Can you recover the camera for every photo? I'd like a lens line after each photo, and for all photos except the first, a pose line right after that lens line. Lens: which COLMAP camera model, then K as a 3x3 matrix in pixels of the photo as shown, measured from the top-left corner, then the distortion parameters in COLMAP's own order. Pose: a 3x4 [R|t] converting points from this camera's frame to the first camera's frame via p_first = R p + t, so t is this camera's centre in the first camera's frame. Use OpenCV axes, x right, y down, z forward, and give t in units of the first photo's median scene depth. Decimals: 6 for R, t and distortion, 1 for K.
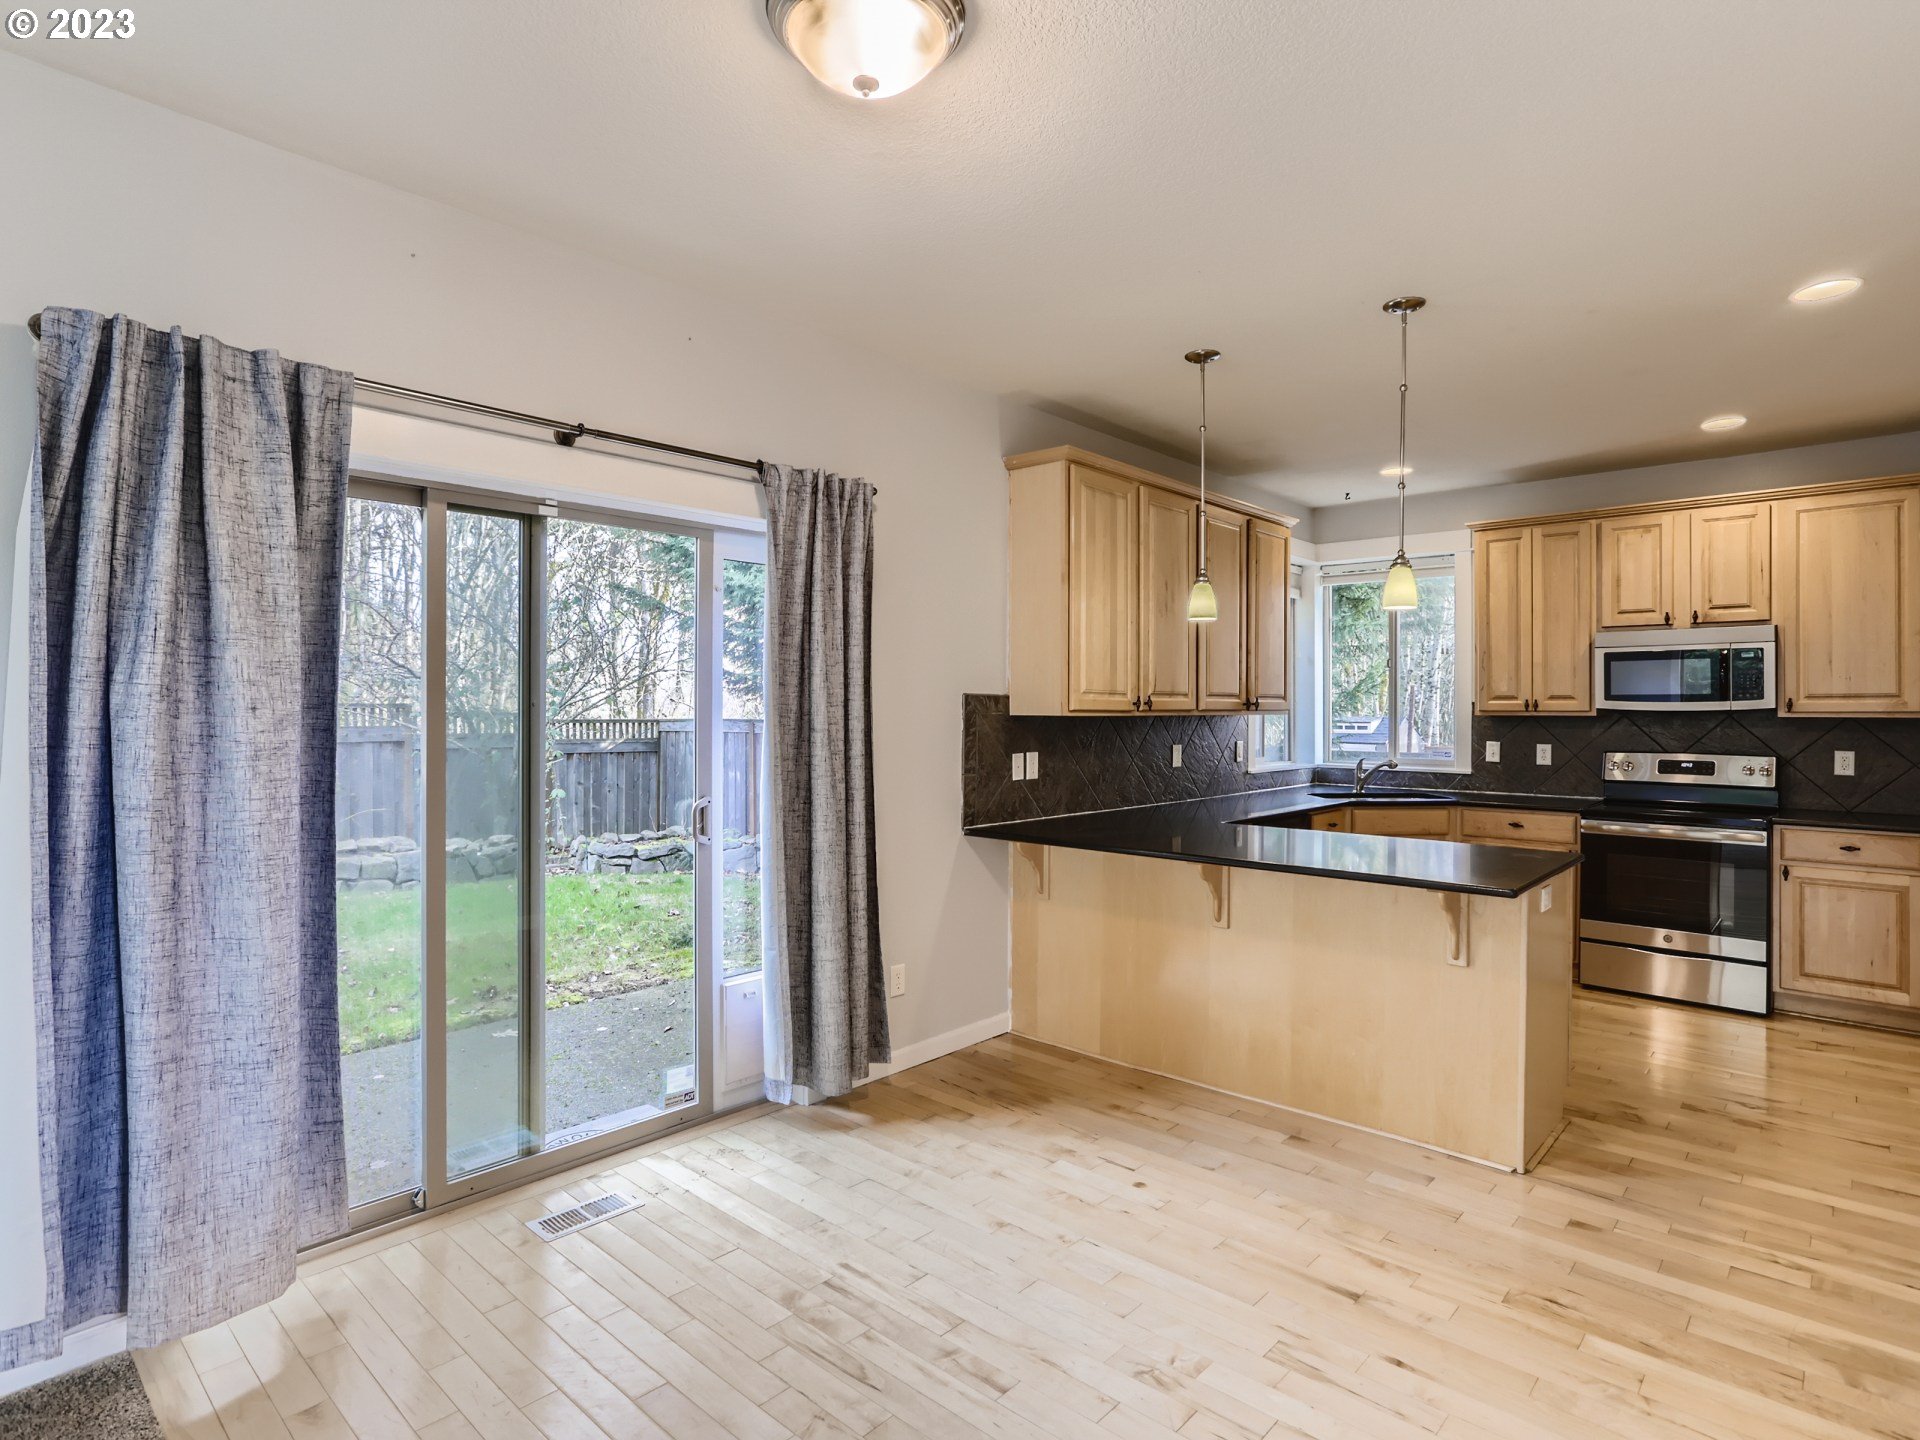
lens RADIAL K [[1029.5, 0, 955.7], [0, 1029.5, 709.7], [0, 0, 1]] dist [-0.035080, 0.021992]
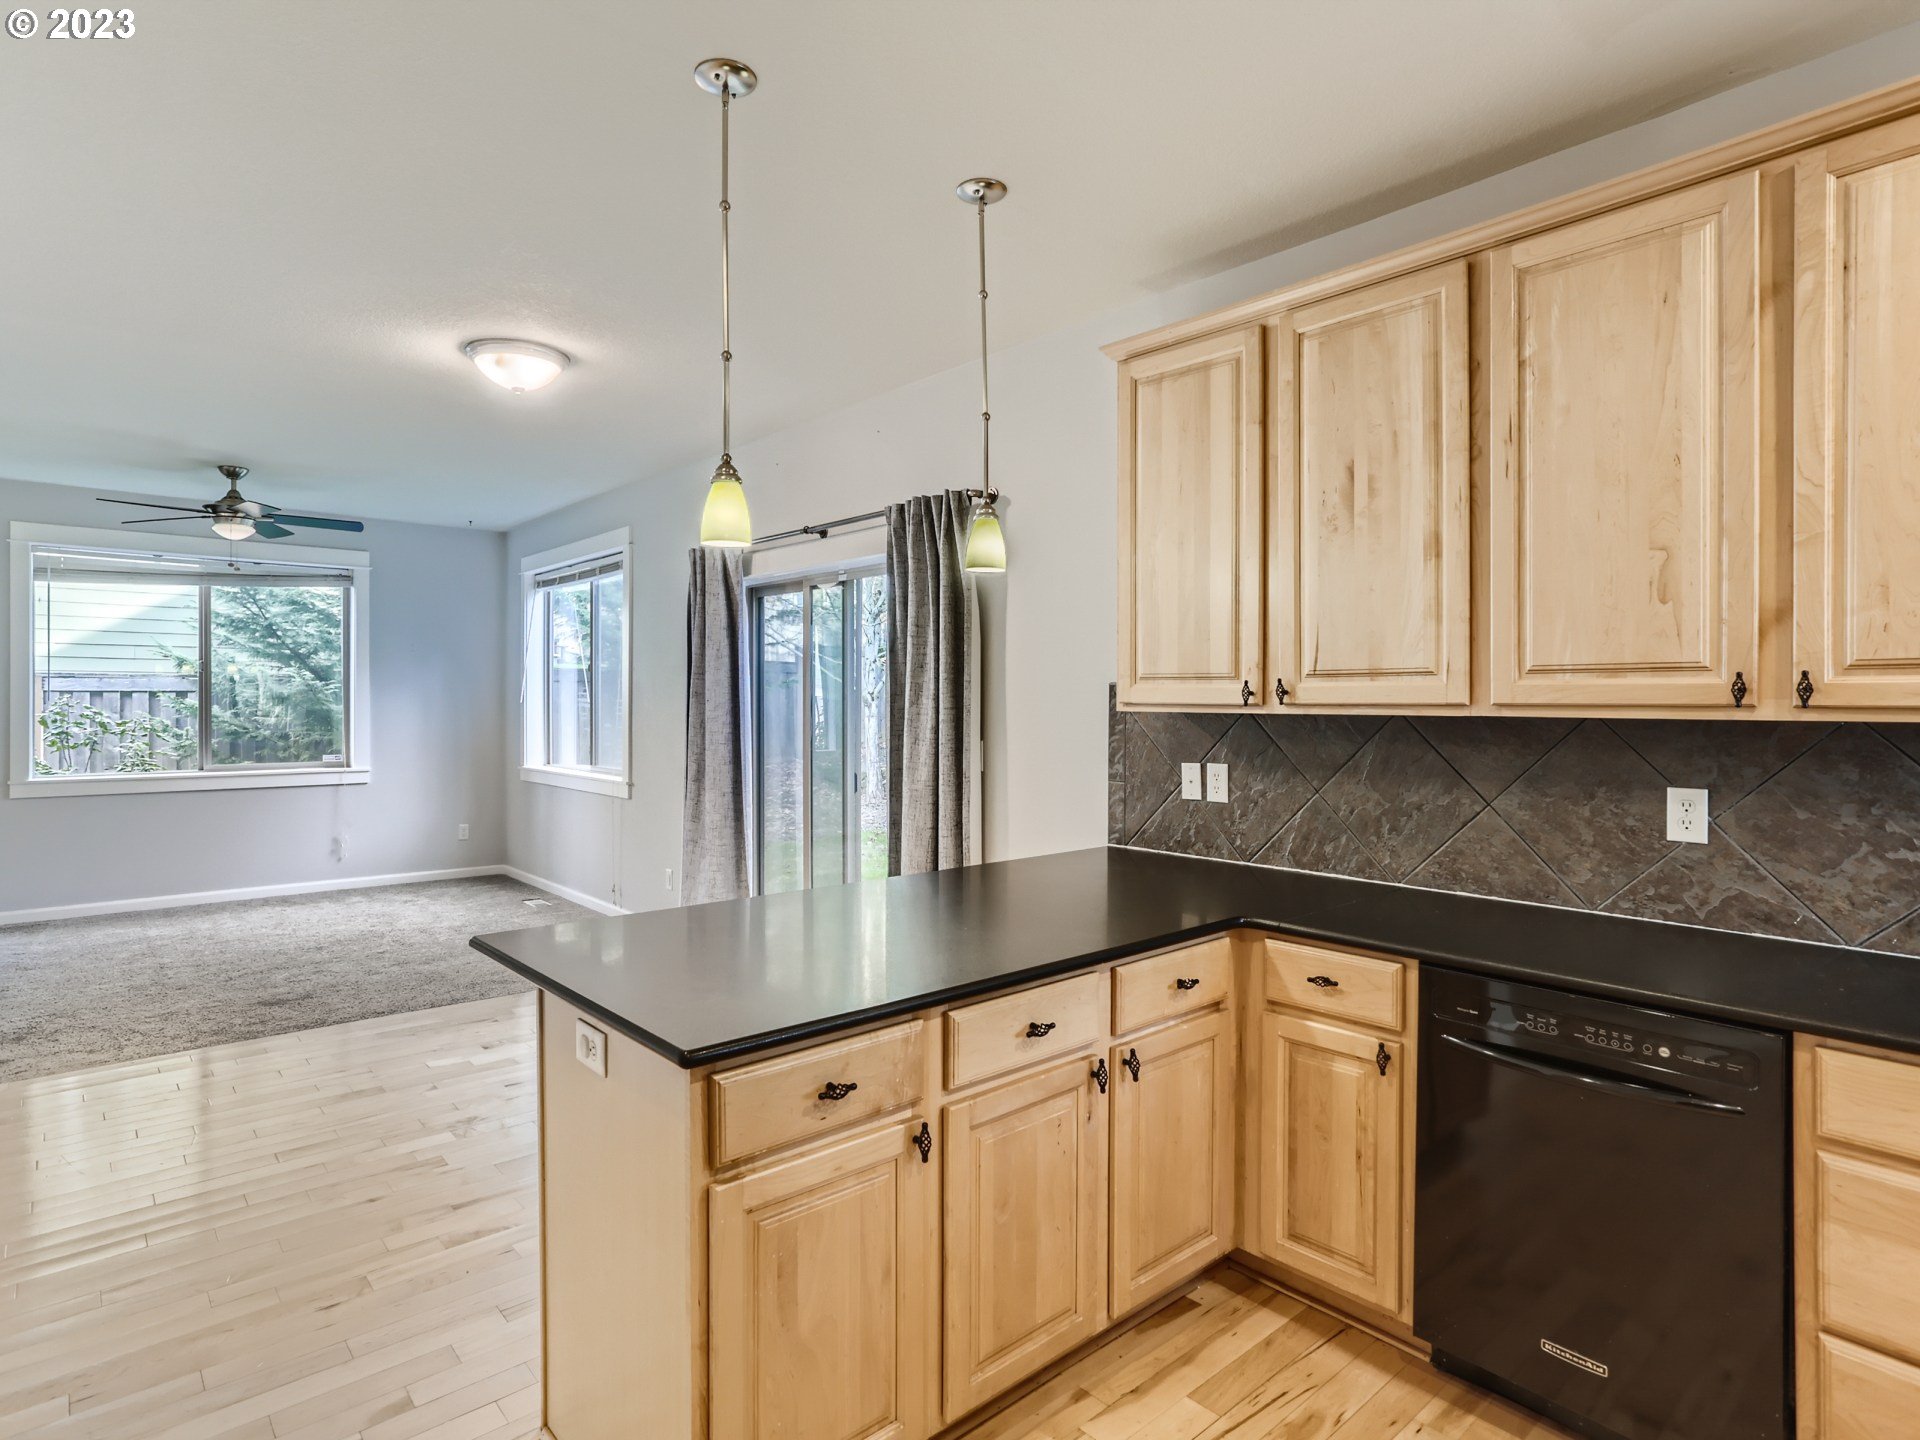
lens RADIAL K [[1034.6, 0, 952.5], [0, 1034.6, 699.5], [0, 0, 1]] dist [-0.030844, 0.022179]
pose [[-0.110357, -0.004955, -0.993880, 0.790354], [-0.006115, 0.999972, -0.004306, 0.001672], [0.993873, 0.005602, -0.110384, 0.895266]]
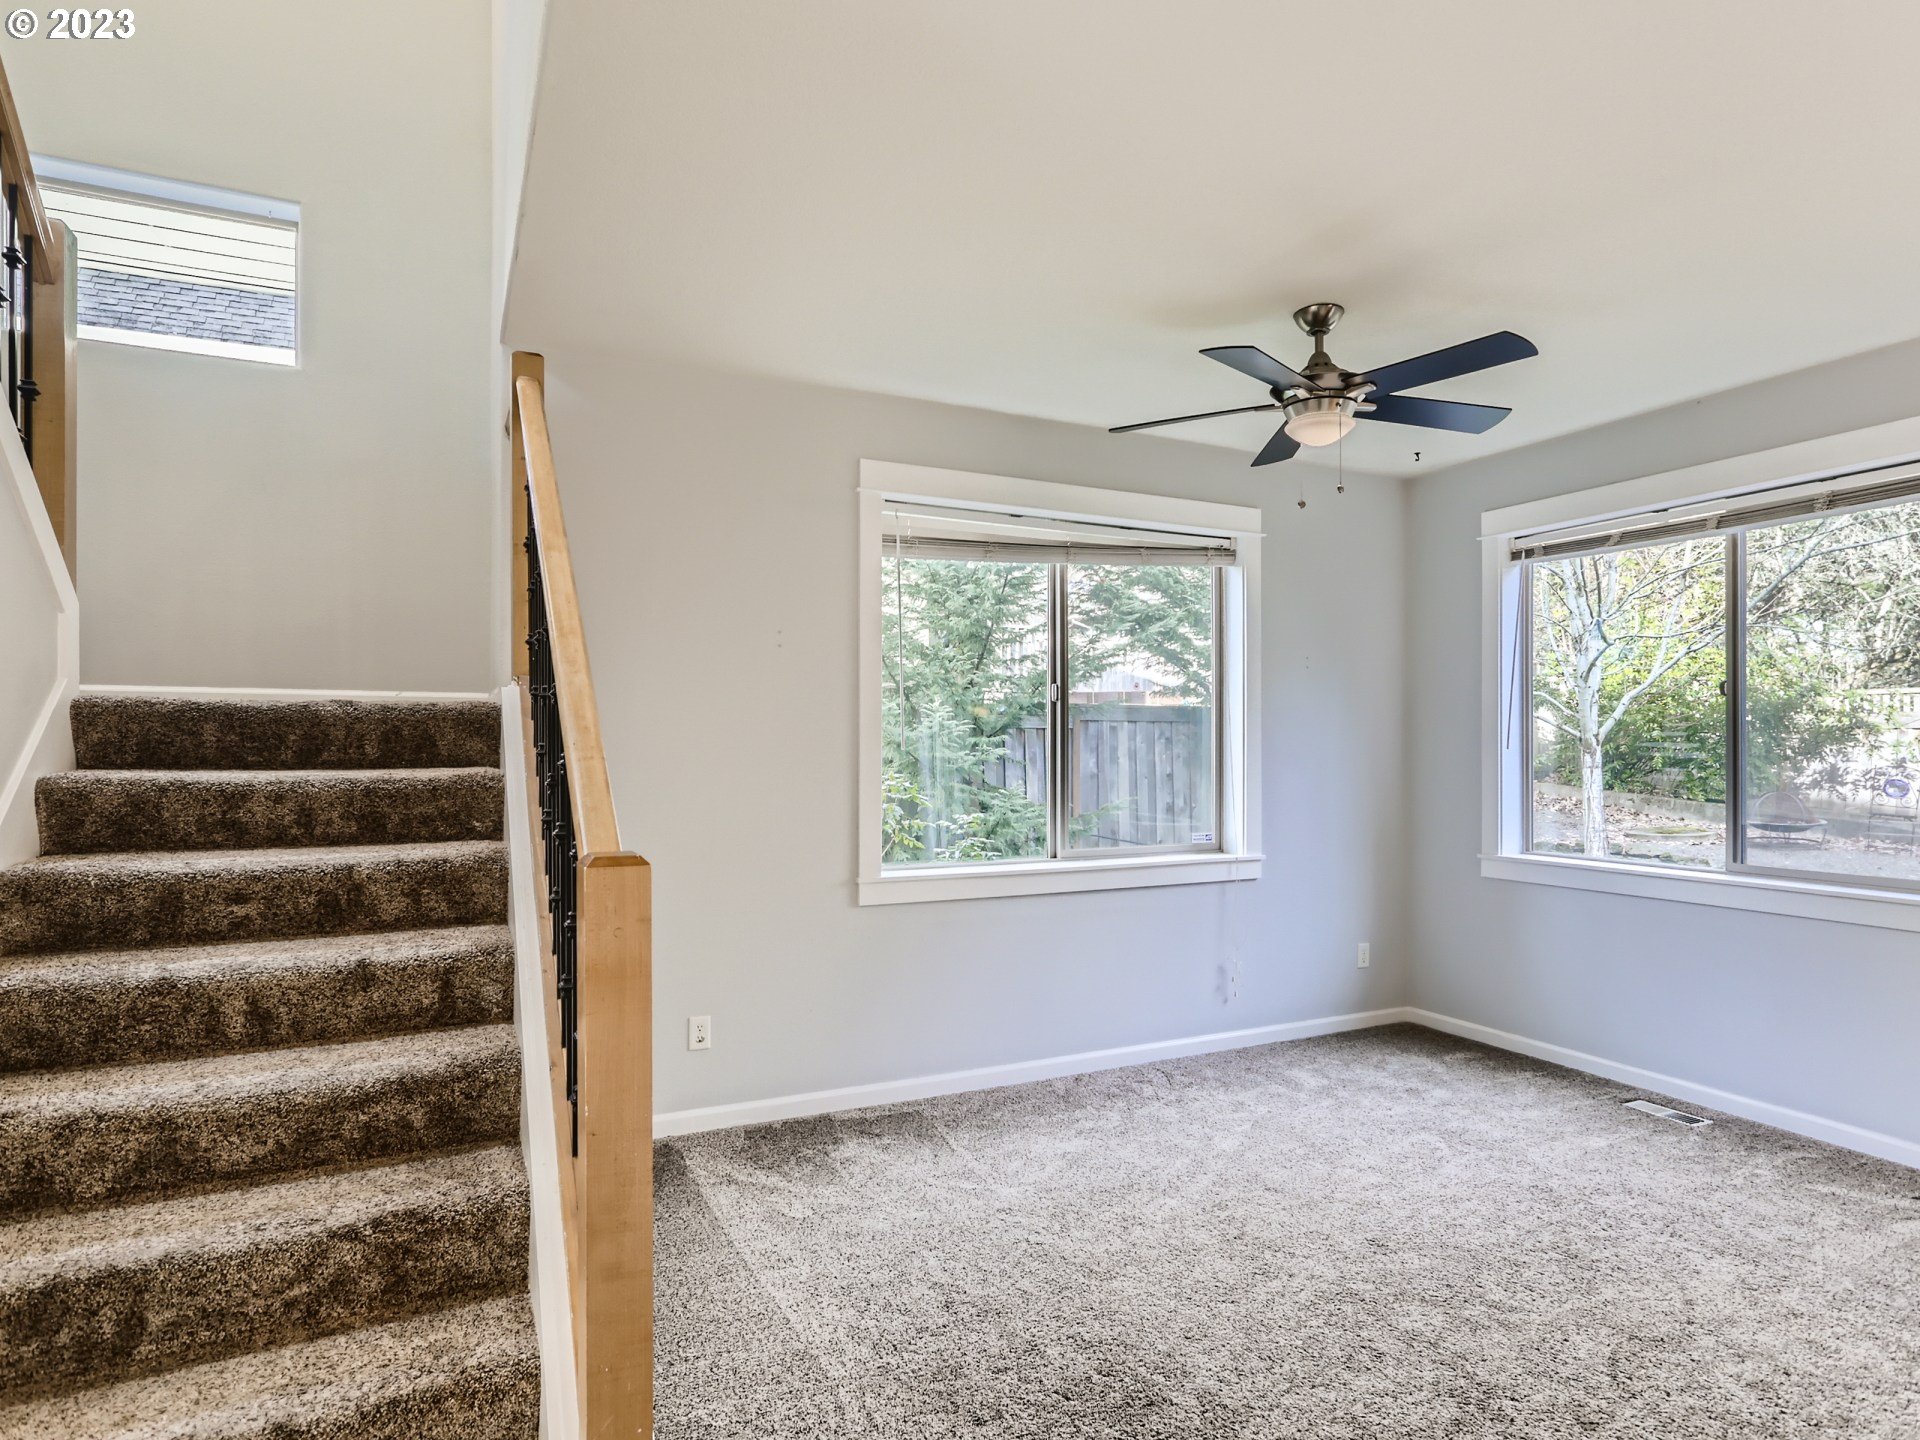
lens RADIAL K [[1066.0, 0, 960.0], [0, 1066.0, 720.0], [0, 0, 1]] dist [-0.035599, 0.026432]
pose [[-0.369870, -0.024682, -0.928756, 0.352787], [-0.005050, 0.999686, -0.024555, 0.002835], [0.929070, -0.004392, -0.369878, -0.114906]]
